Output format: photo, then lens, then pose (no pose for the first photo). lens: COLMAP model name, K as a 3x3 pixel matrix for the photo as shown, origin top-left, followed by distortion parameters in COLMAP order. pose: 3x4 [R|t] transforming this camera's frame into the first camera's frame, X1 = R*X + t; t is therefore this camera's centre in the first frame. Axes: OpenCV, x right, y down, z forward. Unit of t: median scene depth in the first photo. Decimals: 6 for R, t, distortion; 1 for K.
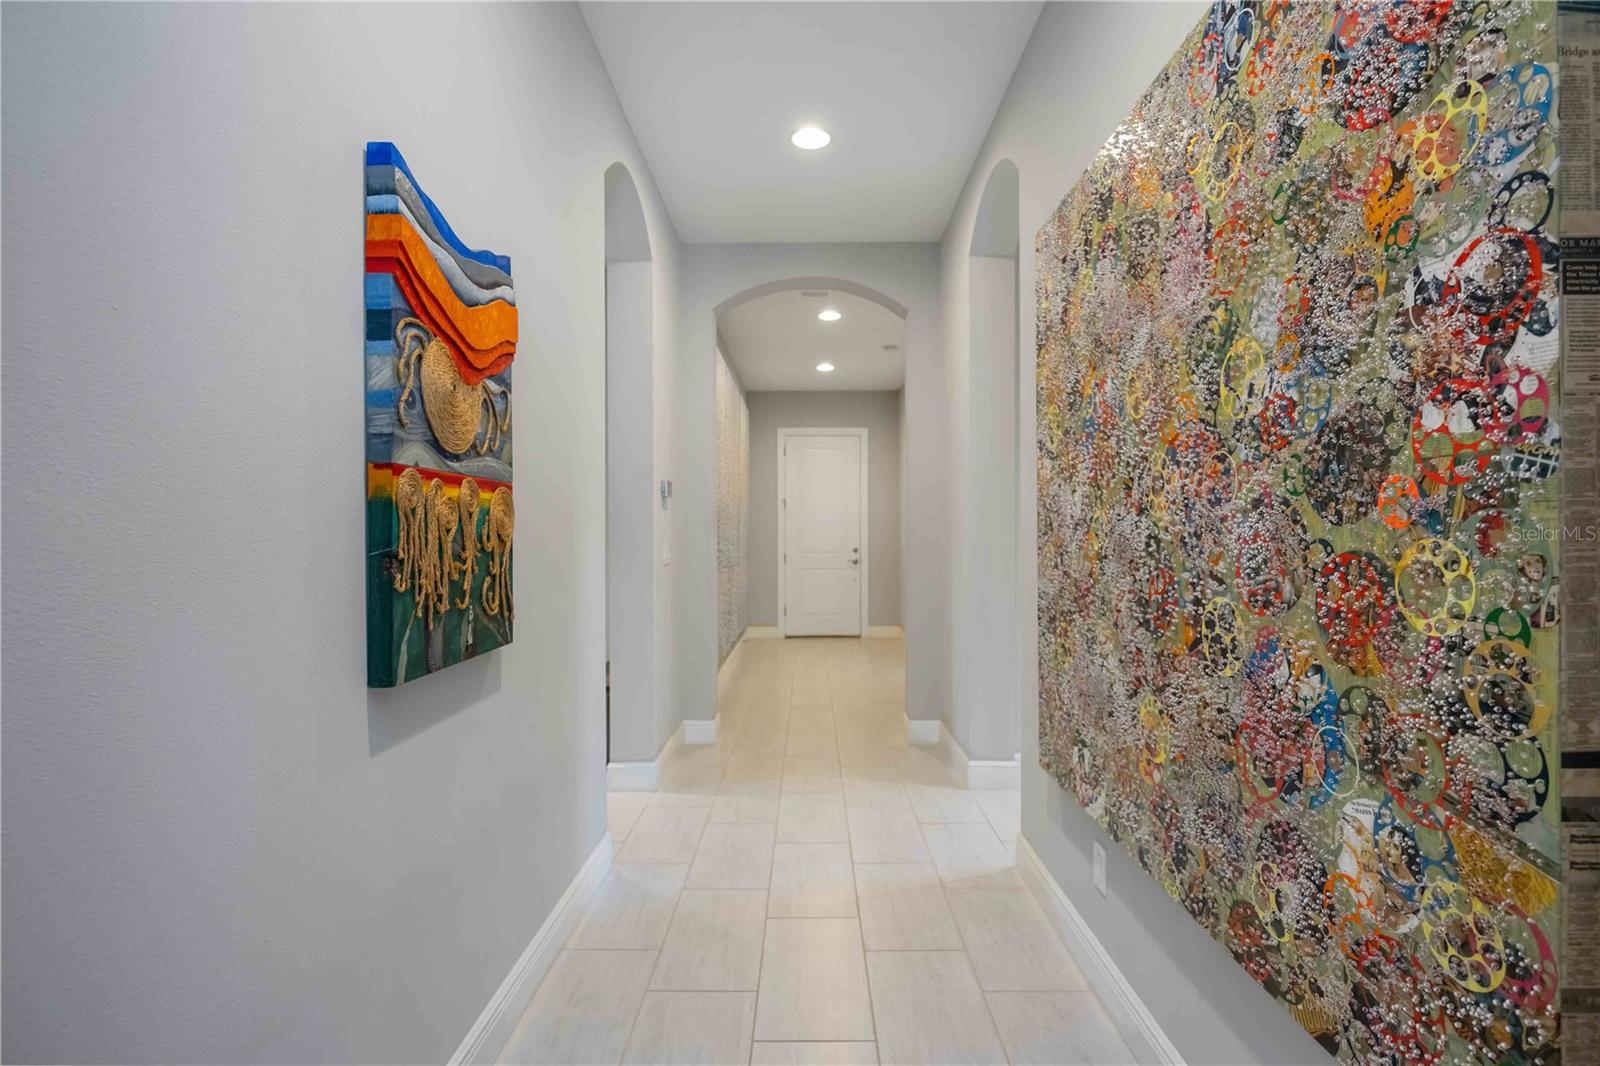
lens RADIAL K [[768.2, 0, 768.9], [0, 768.2, 537.9], [0, 0, 1]] dist [-0.012235, -0.000006]
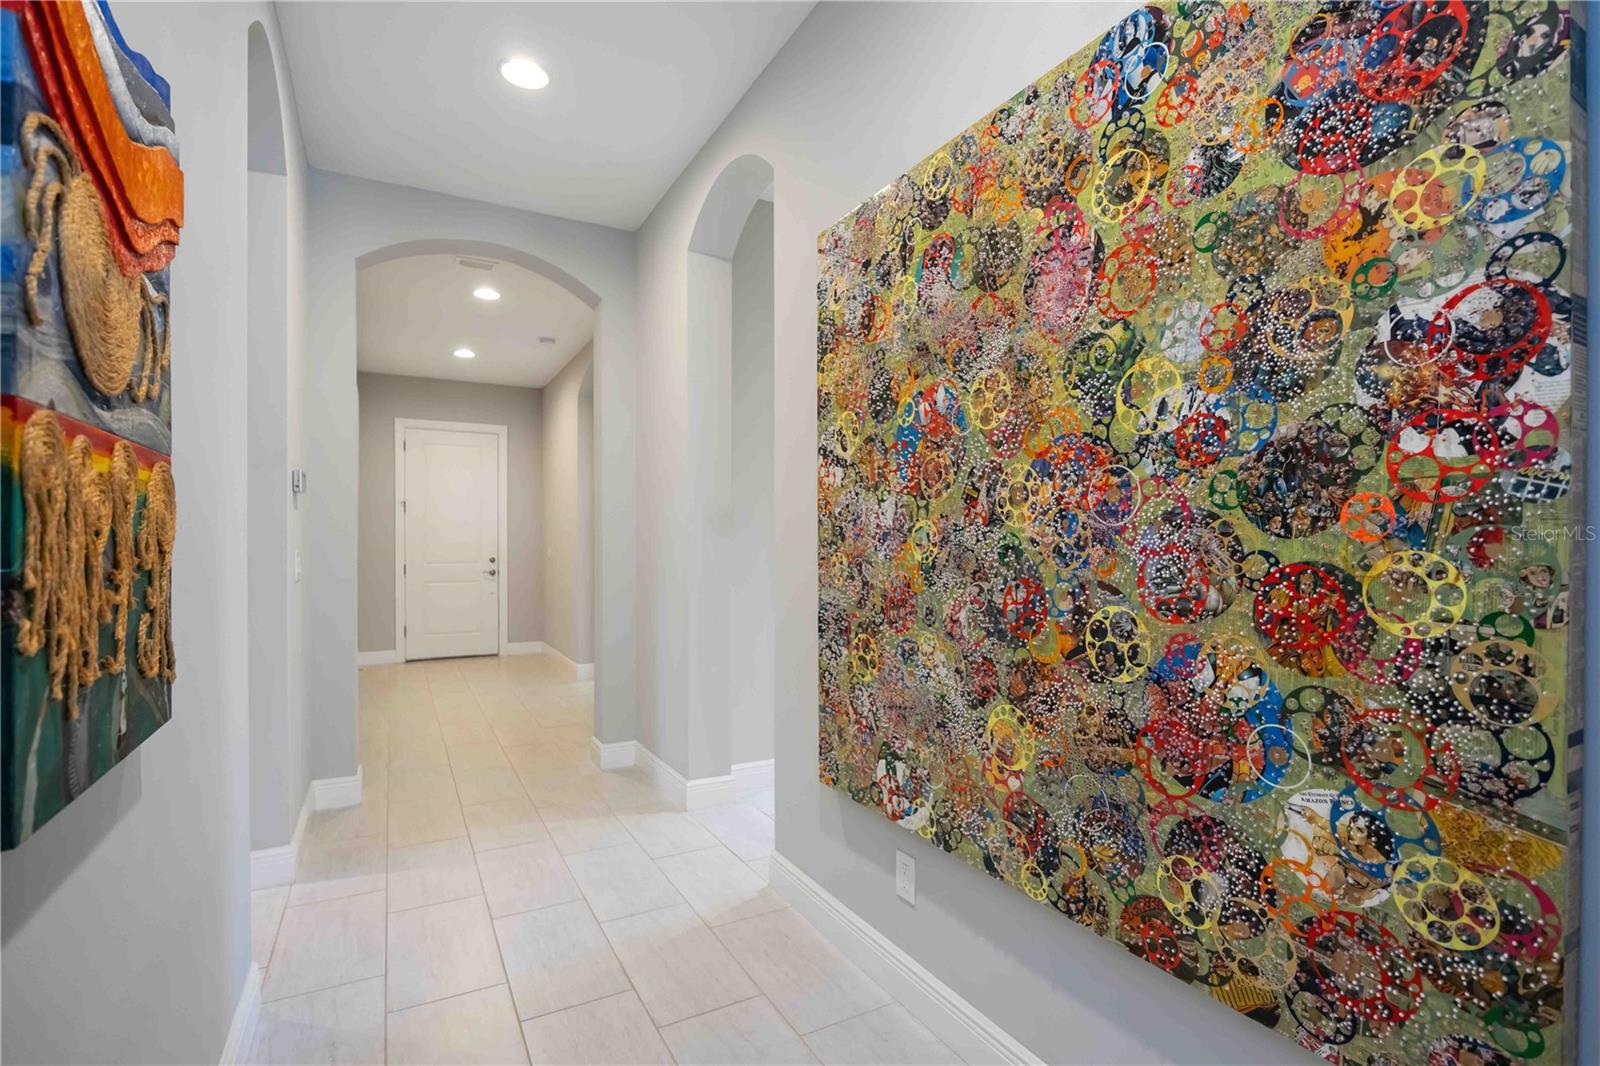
lens RADIAL K [[768.2, 0, 799.0], [0, 768.2, 549.6], [0, 0, 1]] dist [-0.012235, -0.000006]
pose [[0.860582, 0.000459, 0.509312, -0.306082], [-0.002562, 0.999991, 0.003428, -0.001567], [-0.509305, -0.004255, 0.860575, 0.323938]]
